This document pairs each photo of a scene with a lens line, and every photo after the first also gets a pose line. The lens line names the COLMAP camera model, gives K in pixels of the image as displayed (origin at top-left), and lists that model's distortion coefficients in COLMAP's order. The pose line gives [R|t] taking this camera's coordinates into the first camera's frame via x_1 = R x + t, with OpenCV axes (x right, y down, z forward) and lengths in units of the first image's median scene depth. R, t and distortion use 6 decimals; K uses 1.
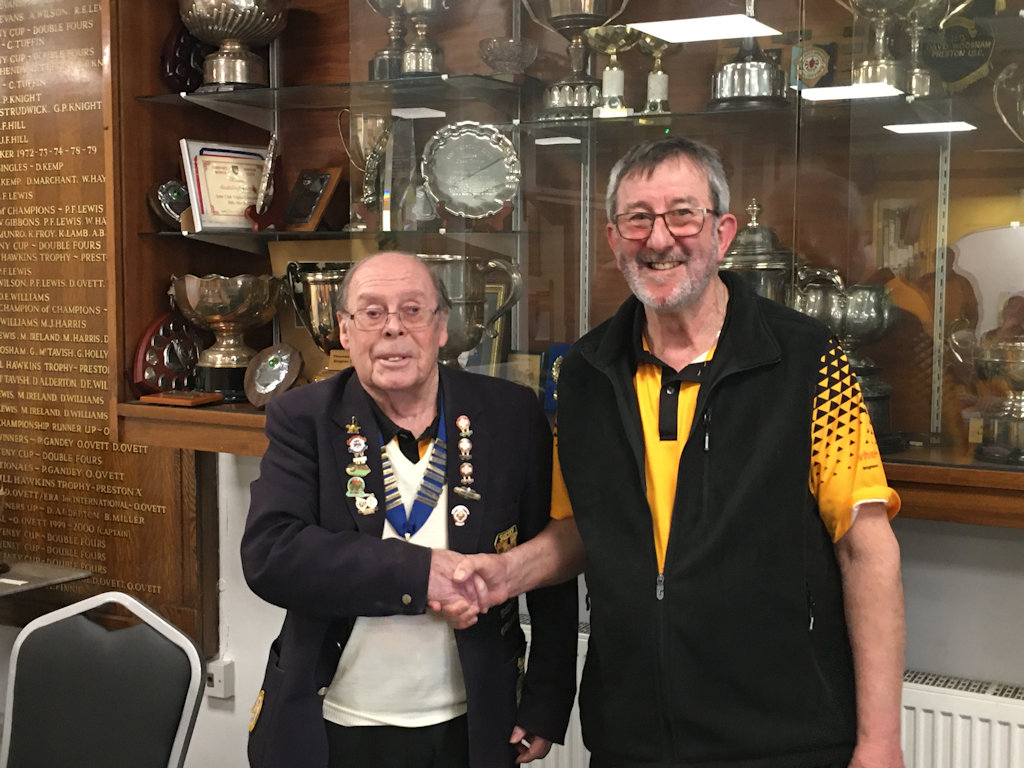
lens RADIAL K [[1370.1, 0, 517.4], [0, 1370.1, 357.4], [0, 0, 1]] dist [0.065795, -0.026944]
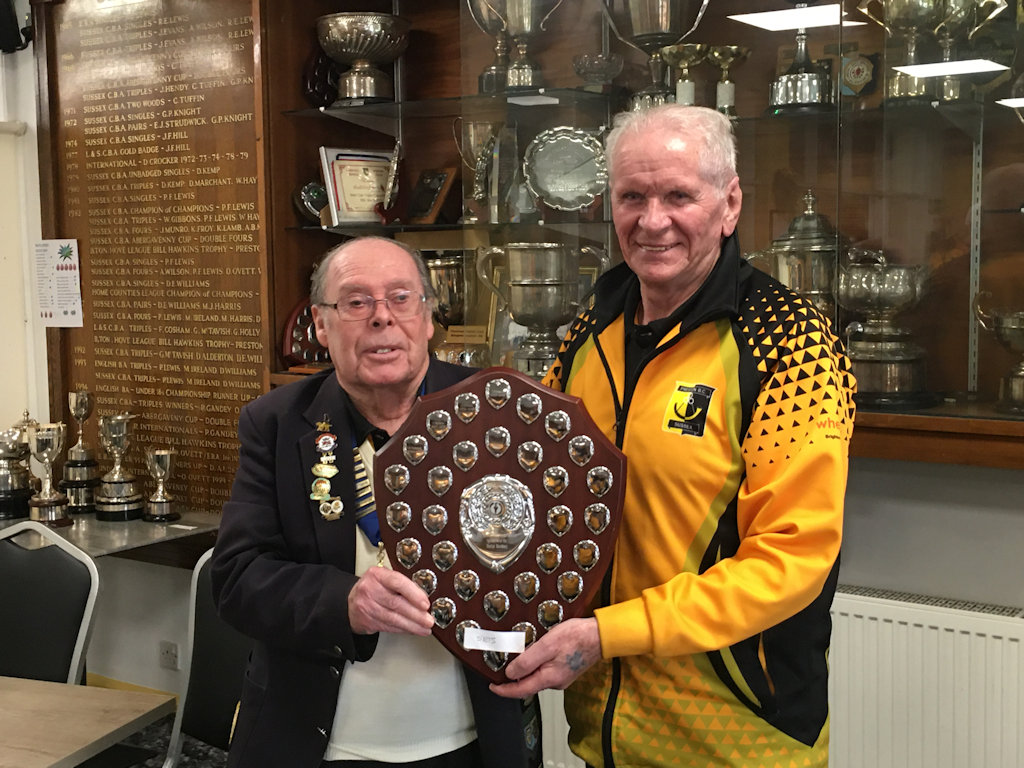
lens RADIAL K [[1377.0, 0, 515.1], [0, 1377.0, 350.7], [0, 0, 1]] dist [0.048017, 0.053422]
pose [[0.995436, -0.009931, -0.094909, 0.029024], [0.010984, 0.999884, 0.010570, 0.003665], [0.094793, -0.011565, 0.995430, -0.148537]]
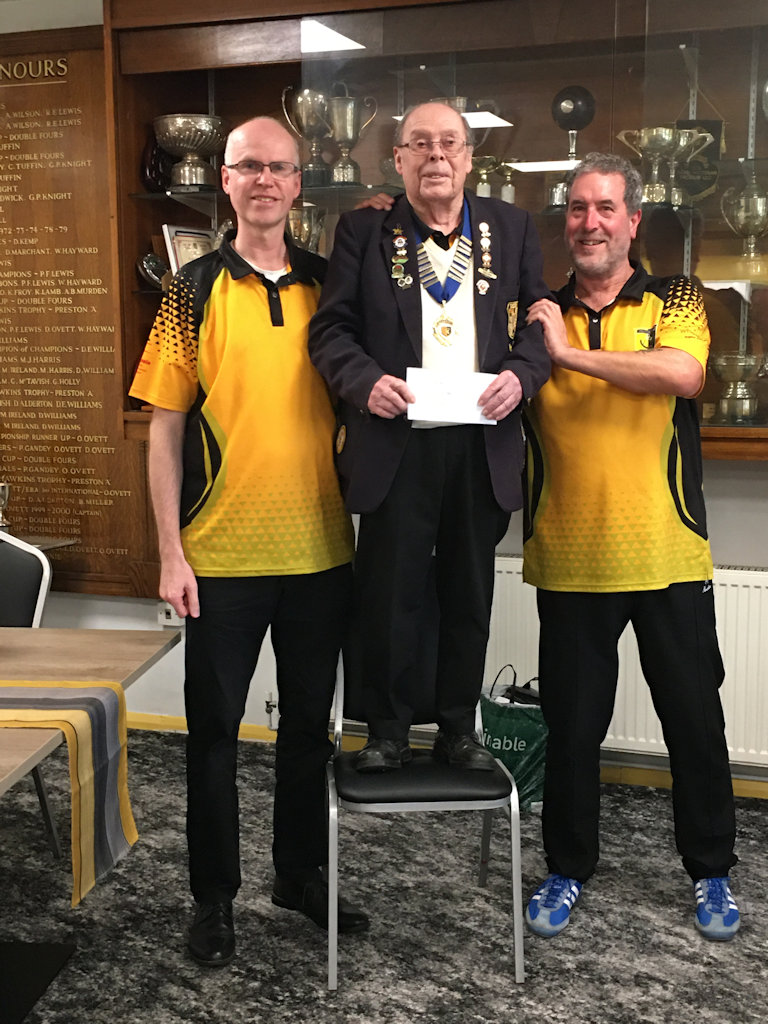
lens RADIAL K [[1379.6, 0, 392.5], [0, 1379.6, 510.5], [0, 0, 1]] dist [0.060587, -0.000521]
pose [[0.986940, -0.028023, 0.158633, -0.241872], [0.017606, 0.997618, 0.066691, 0.044080], [-0.160124, -0.063027, 0.985083, -0.457598]]
